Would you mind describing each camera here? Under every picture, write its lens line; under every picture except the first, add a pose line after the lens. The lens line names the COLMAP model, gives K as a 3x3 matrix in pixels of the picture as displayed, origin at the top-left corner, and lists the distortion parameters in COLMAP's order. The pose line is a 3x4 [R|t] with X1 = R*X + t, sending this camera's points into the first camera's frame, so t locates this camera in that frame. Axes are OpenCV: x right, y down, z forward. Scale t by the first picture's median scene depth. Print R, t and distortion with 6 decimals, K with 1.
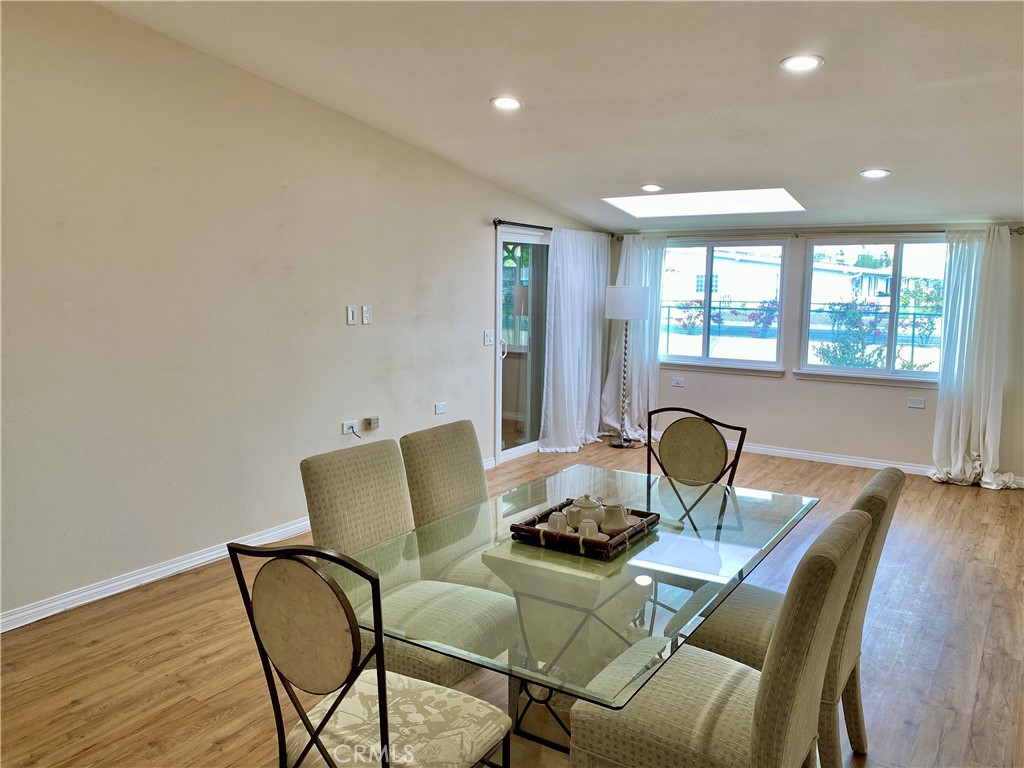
lens RADIAL K [[769.8, 0, 510.3], [0, 769.8, 385.5], [0, 0, 1]] dist [0.034905, -0.018510]
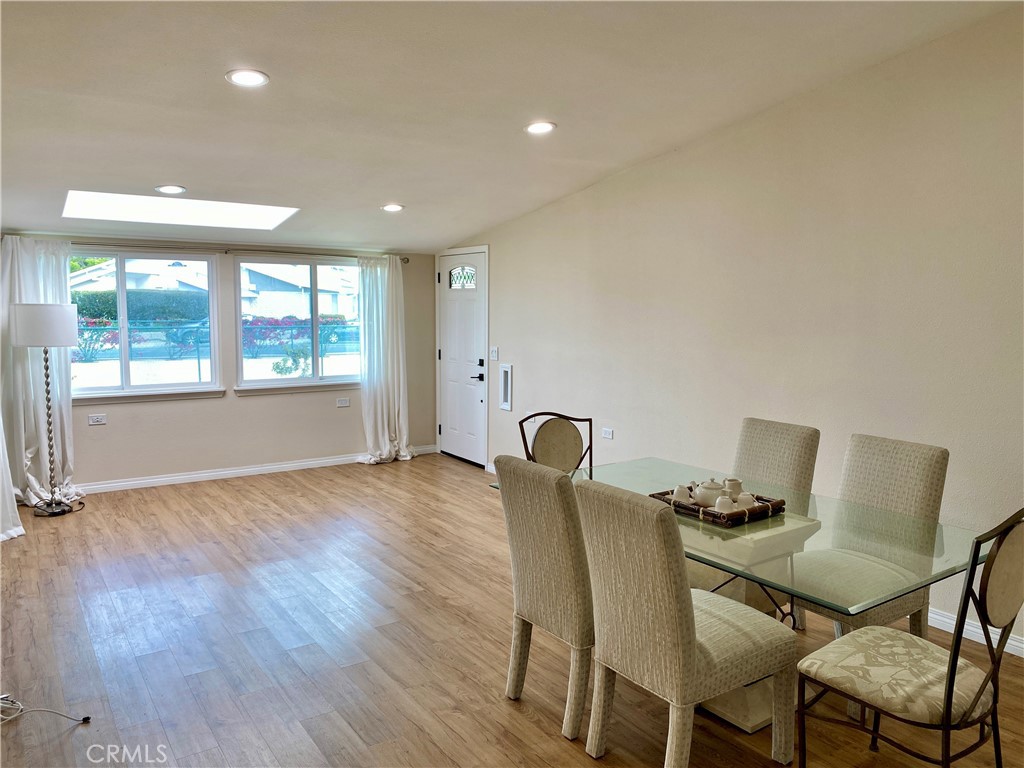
lens RADIAL K [[769.8, 0, 520.5], [0, 769.8, 382.5], [0, 0, 1]] dist [0.034905, -0.018510]
pose [[0.373655, -0.104849, 0.921623, -0.459144], [0.122596, 0.990457, 0.062976, -0.049651], [-0.919430, 0.089456, 0.382943, 0.324153]]
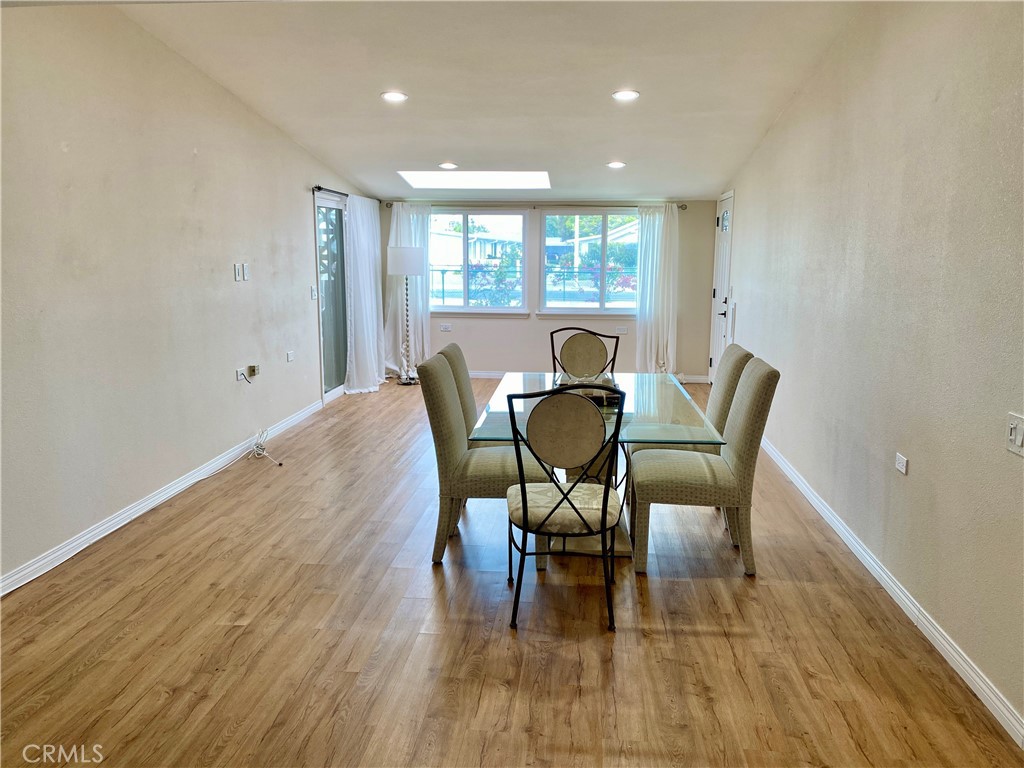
lens RADIAL K [[769.8, 0, 507.7], [0, 769.8, 386.6], [0, 0, 1]] dist [0.034905, -0.018510]
pose [[0.883880, -0.088177, 0.459327, -0.314437], [0.066823, 0.995801, 0.062577, 0.022957], [-0.462916, -0.024617, 0.886060, -0.134695]]
